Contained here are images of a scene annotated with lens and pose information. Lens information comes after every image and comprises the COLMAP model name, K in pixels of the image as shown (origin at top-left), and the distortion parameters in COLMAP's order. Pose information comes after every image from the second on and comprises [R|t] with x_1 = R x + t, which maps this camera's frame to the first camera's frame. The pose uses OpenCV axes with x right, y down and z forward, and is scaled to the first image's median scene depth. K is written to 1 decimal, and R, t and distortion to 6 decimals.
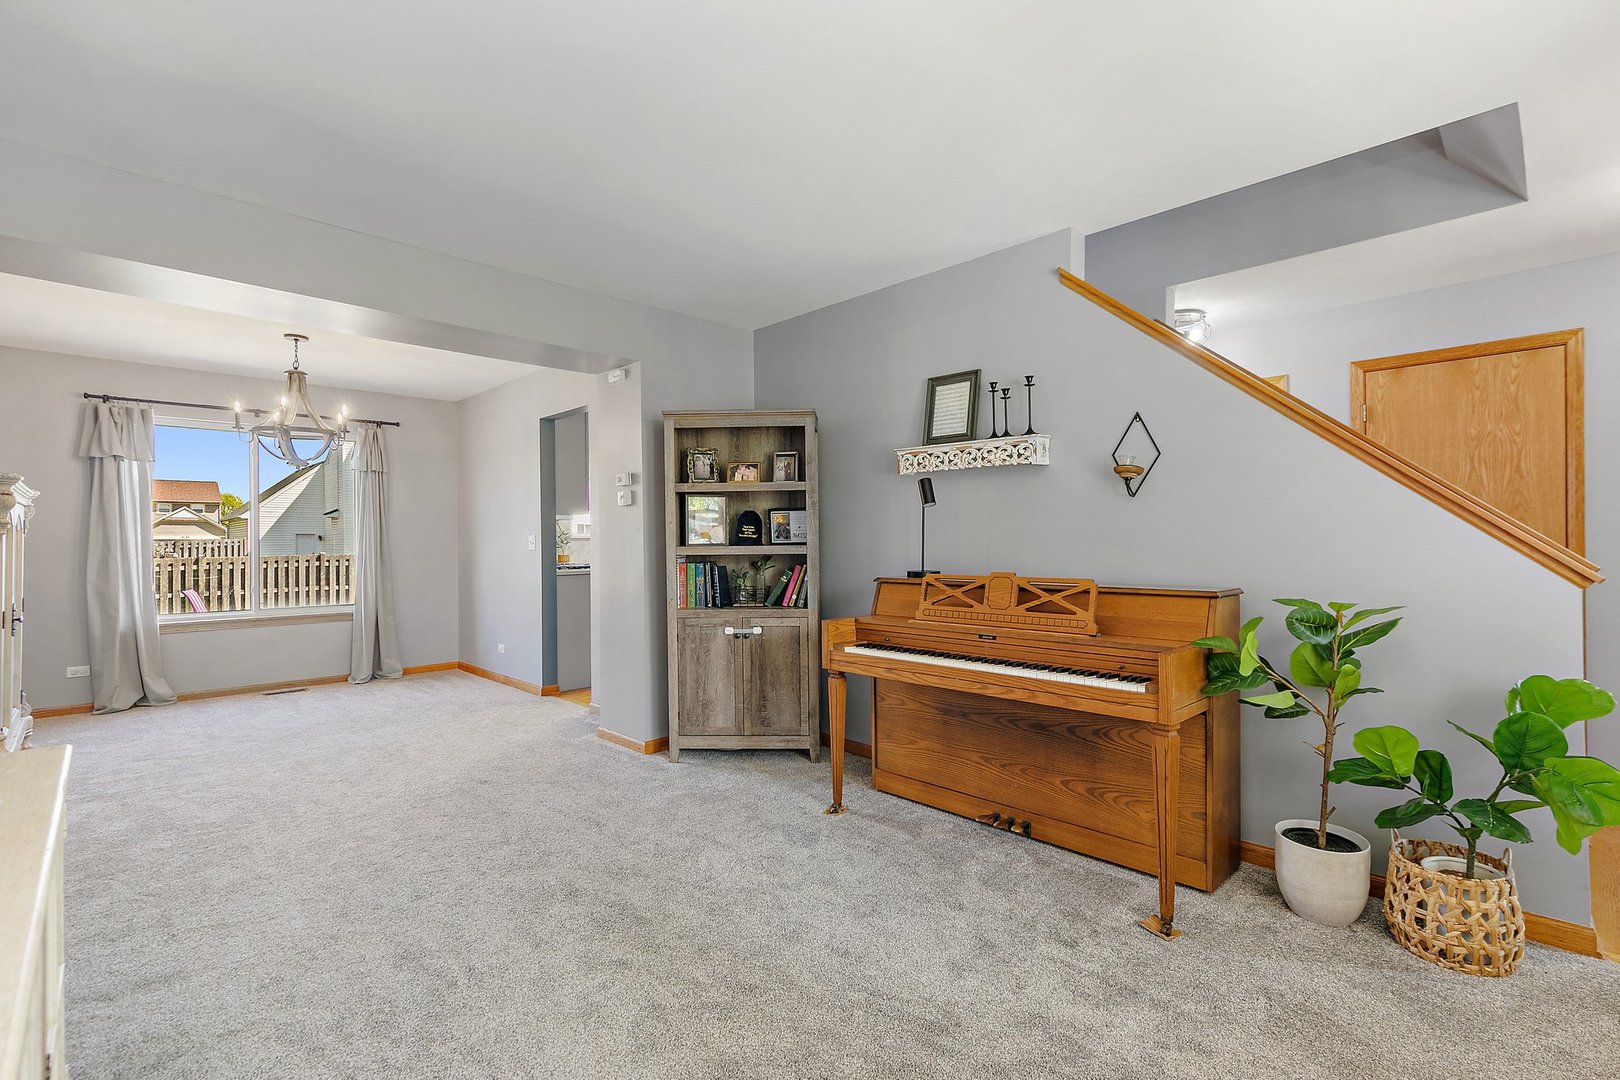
lens RADIAL K [[742.7, 0, 825.1], [0, 742.7, 535.7], [0, 0, 1]] dist [0.000526, 0.000728]
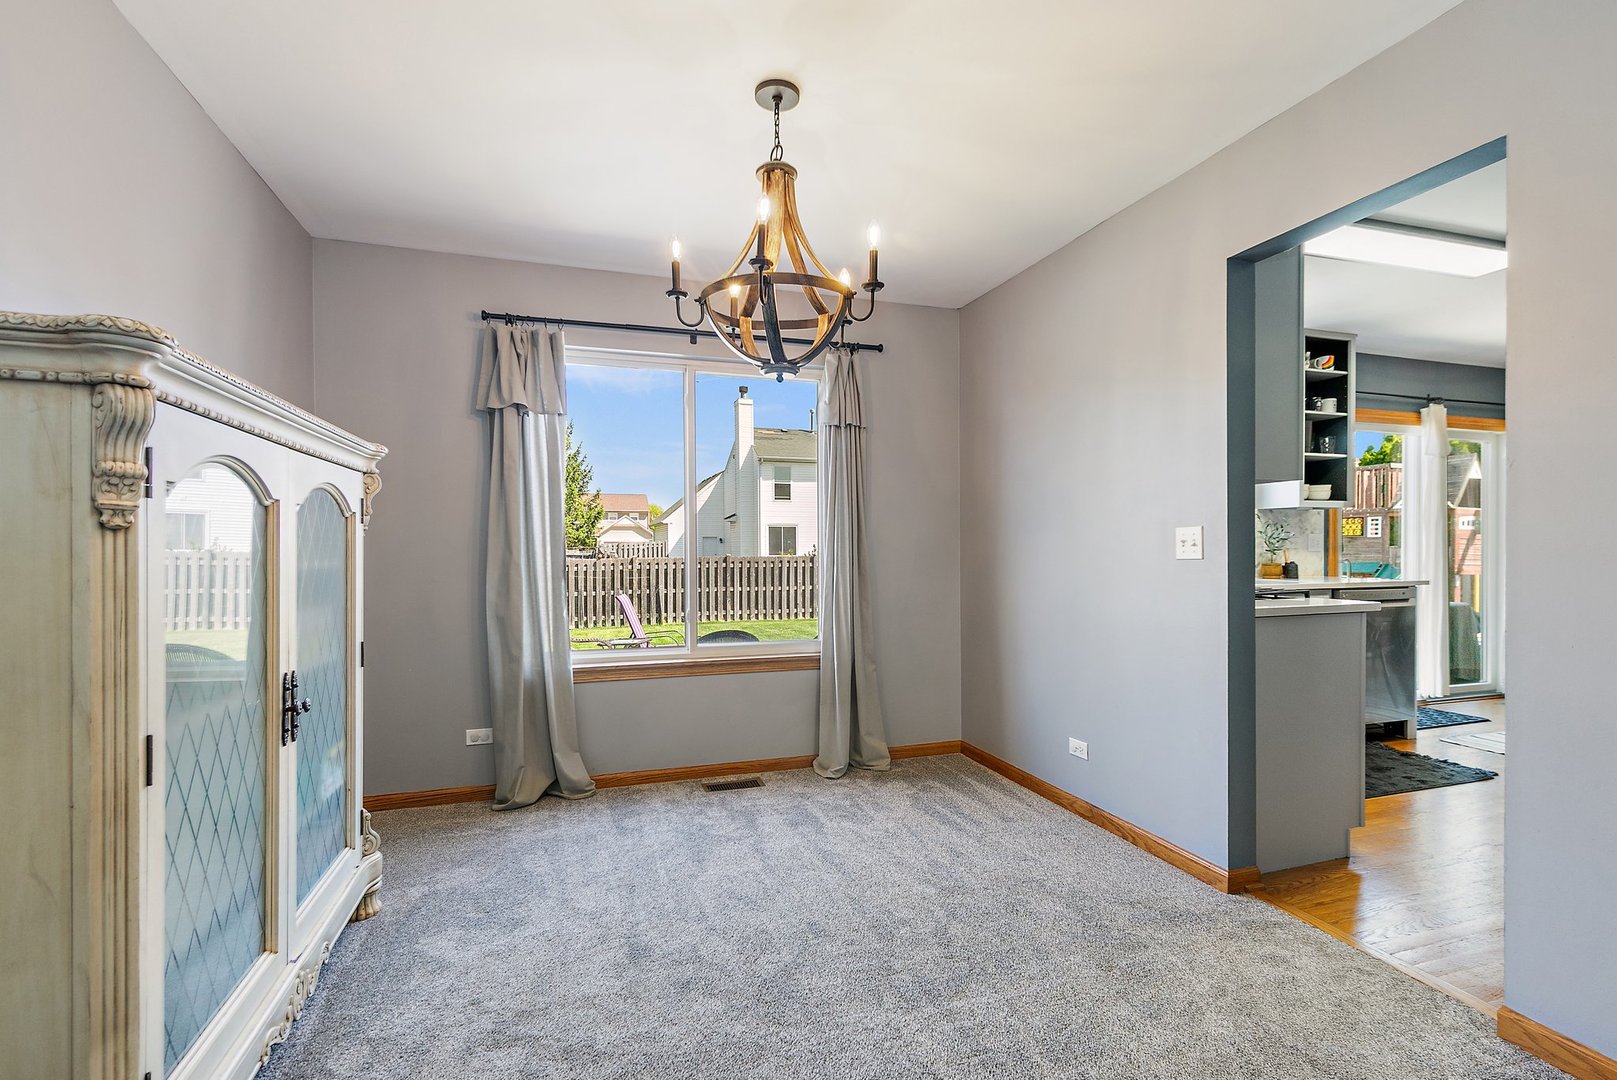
lens RADIAL K [[741.4, 0, 810.7], [0, 741.4, 555.8], [0, 0, 1]] dist [0.000526, 0.000728]
pose [[0.892376, 0.010319, -0.451174, -0.406476], [-0.000372, 0.999755, 0.022130, 0.006707], [0.451292, -0.019581, 0.892162, 0.500360]]
